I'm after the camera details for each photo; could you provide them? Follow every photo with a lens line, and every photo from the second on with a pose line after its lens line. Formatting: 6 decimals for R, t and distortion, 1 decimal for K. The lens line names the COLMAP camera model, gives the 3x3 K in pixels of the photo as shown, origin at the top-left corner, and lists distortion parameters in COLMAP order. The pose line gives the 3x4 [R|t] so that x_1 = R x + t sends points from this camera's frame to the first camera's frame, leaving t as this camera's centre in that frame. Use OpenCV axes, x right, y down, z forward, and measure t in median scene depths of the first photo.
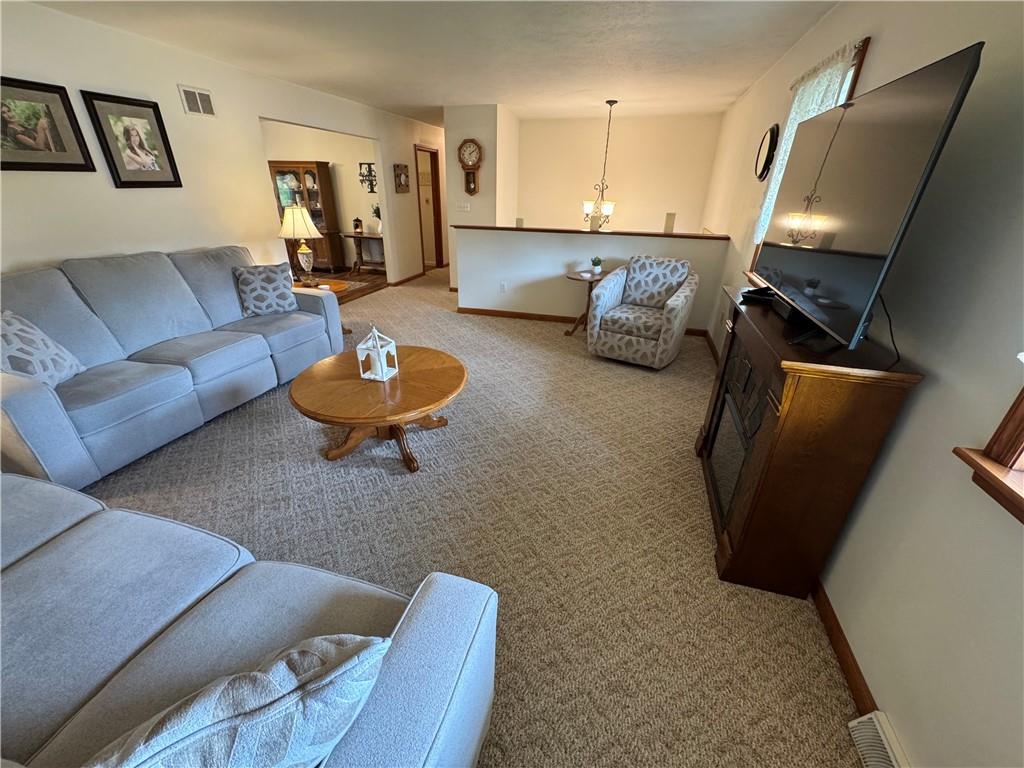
lens RADIAL K [[408.7, 0, 511.9], [0, 408.7, 382.7], [0, 0, 1]] dist [0.000154, 0.000095]
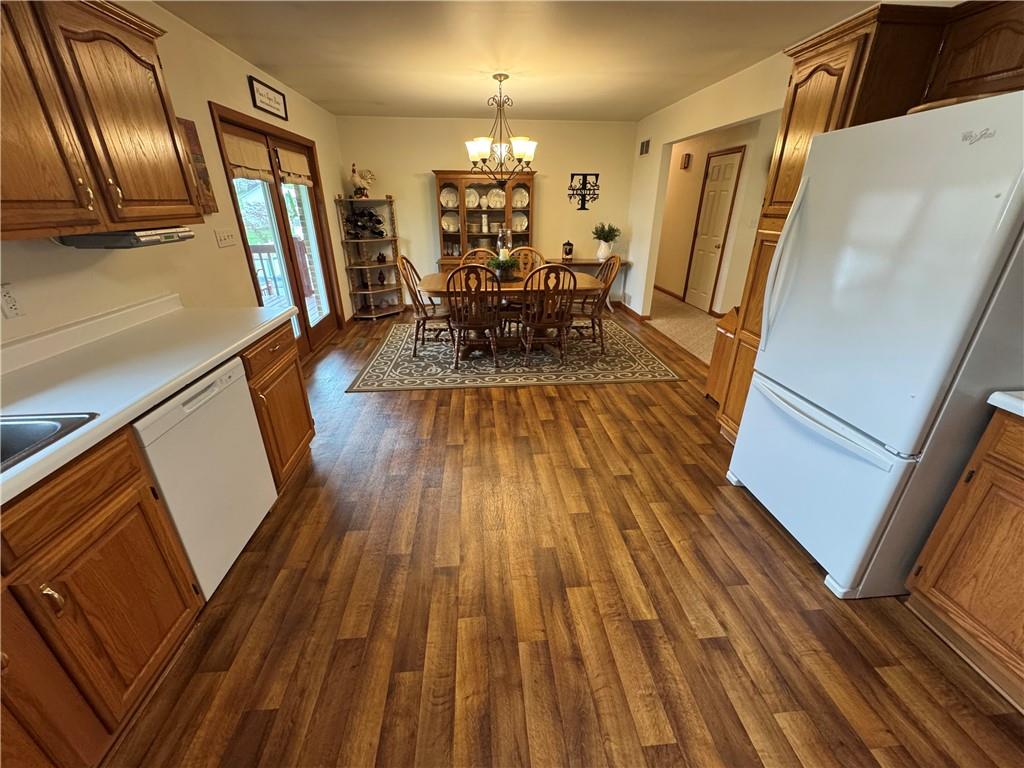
lens RADIAL K [[408.7, 0, 512.6], [0, 408.7, 381.0], [0, 0, 1]] dist [0.000154, 0.000095]
pose [[0.794490, -0.266059, 0.545893, -1.005499], [0.282015, 0.957754, 0.056349, -0.220819], [-0.537823, 0.109181, 0.835958, 0.426777]]
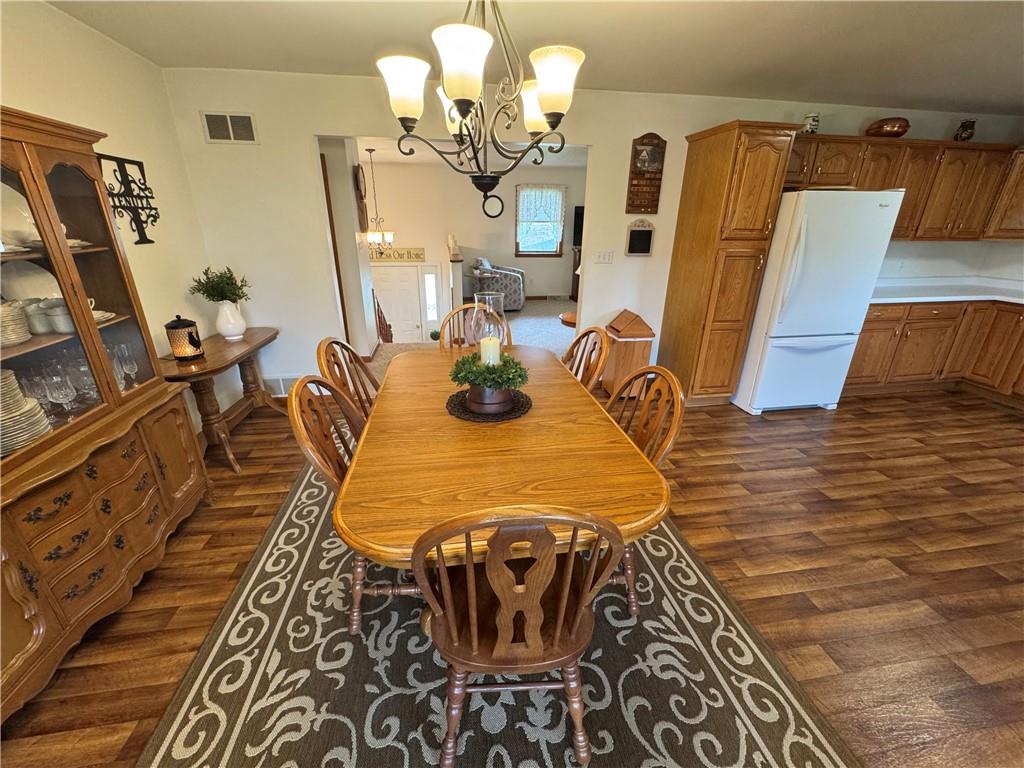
lens RADIAL K [[408.7, 0, 513.5], [0, 408.7, 381.1], [0, 0, 1]] dist [0.000154, 0.000095]
pose [[-0.660081, -0.300998, 0.688254, -0.833537], [0.304935, 0.729964, 0.611693, -0.499941], [-0.686518, 0.613639, -0.390050, 1.000115]]
